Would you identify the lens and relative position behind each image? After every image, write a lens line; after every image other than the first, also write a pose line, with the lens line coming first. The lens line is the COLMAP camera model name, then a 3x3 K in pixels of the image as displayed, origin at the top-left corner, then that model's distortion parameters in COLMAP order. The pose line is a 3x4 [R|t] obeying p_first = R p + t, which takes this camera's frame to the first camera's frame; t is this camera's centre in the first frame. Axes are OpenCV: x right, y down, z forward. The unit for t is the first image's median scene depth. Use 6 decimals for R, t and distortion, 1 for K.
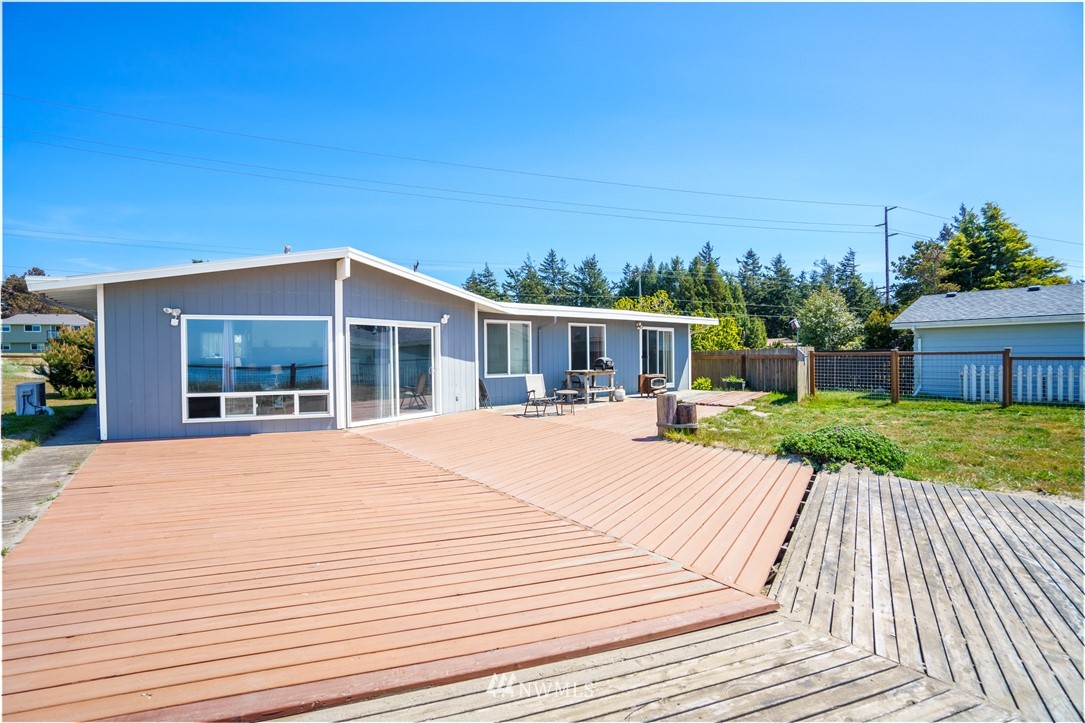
lens RADIAL K [[498.5, 0, 542.5], [0, 498.5, 361.5], [0, 0, 1]] dist [-0.058726, 0.027645]
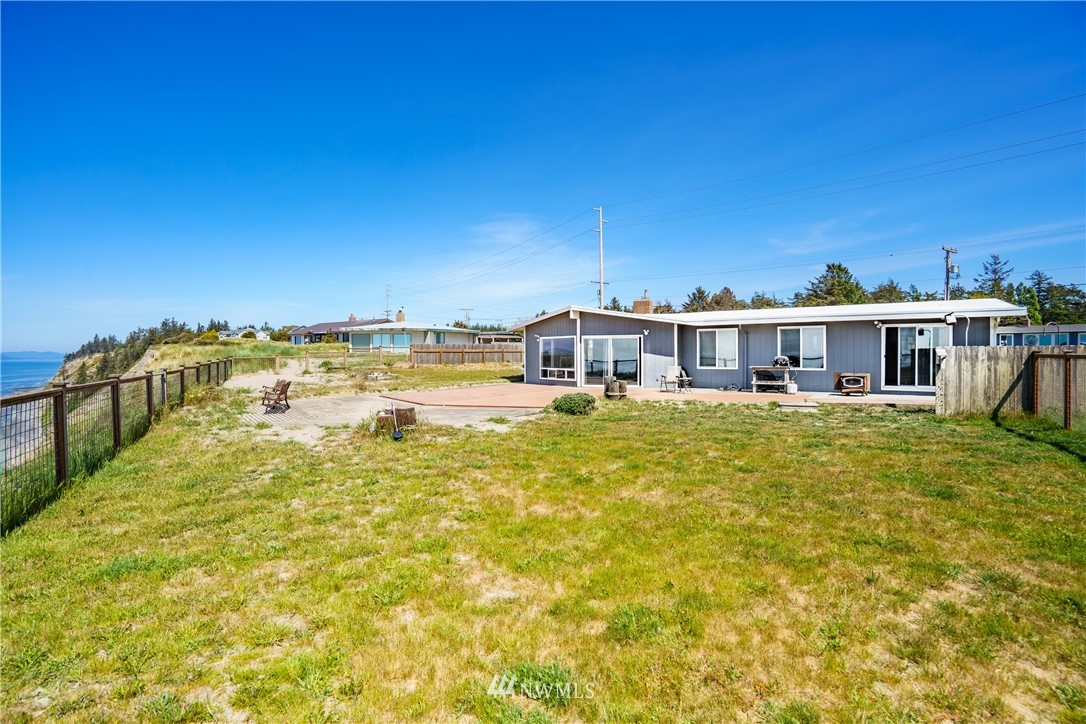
lens RADIAL K [[499.0, 0, 543.0], [0, 499.0, 362.0], [0, 0, 1]] dist [-0.058726, 0.027645]
pose [[0.310689, 0.015933, -0.950378, 1.636067], [-0.015307, 0.999814, 0.011758, 0.002893], [0.950388, 0.010894, 0.310875, 0.163360]]
